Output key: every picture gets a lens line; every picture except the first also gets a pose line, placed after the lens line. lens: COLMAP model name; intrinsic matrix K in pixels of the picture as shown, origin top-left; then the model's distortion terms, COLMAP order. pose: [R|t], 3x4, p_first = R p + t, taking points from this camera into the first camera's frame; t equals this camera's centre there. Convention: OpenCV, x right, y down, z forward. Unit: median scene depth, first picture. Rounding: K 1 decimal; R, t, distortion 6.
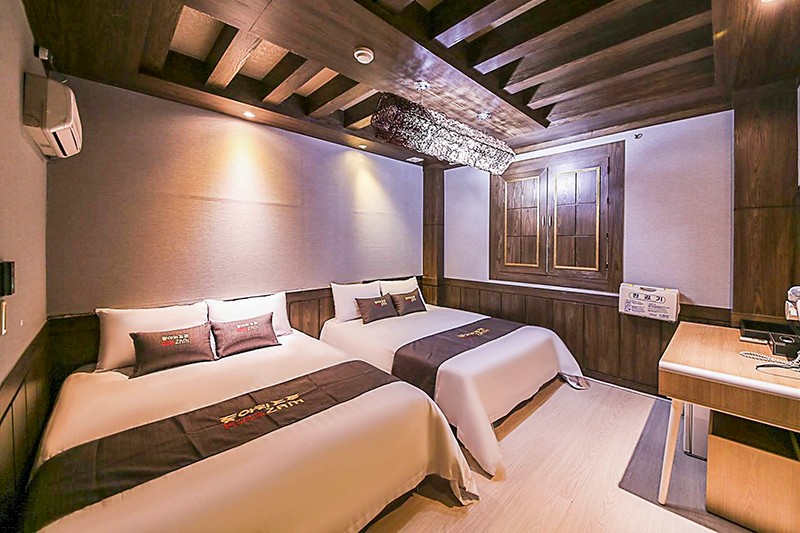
lens RADIAL K [[302.8, 0, 439.0], [0, 302.8, 245.9], [0, 0, 1]] dist [-0.003428, -0.000927]
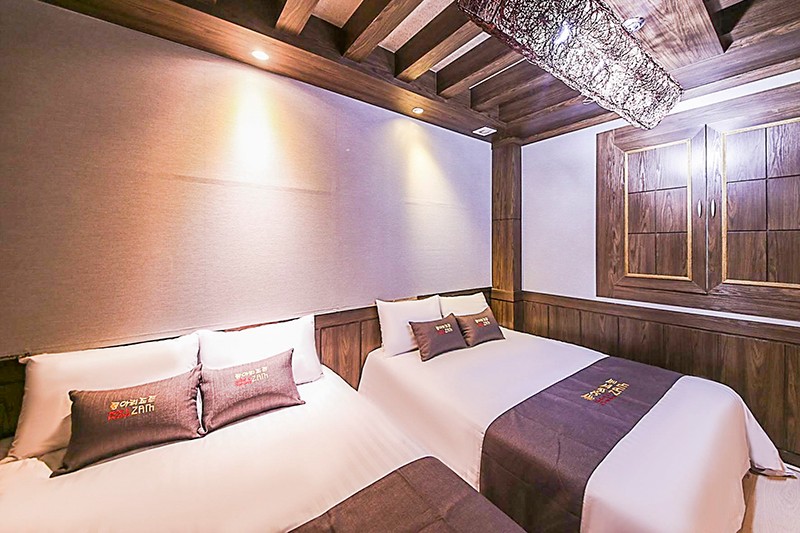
lens RADIAL K [[302.8, 0, 439.4], [0, 302.8, 246.1], [0, 0, 1]] dist [-0.003428, -0.000927]
pose [[0.992716, -0.004281, -0.120400, -0.121799], [0.003945, 0.999988, -0.003033, -0.003062], [0.120412, 0.002536, 0.992721, 0.306967]]
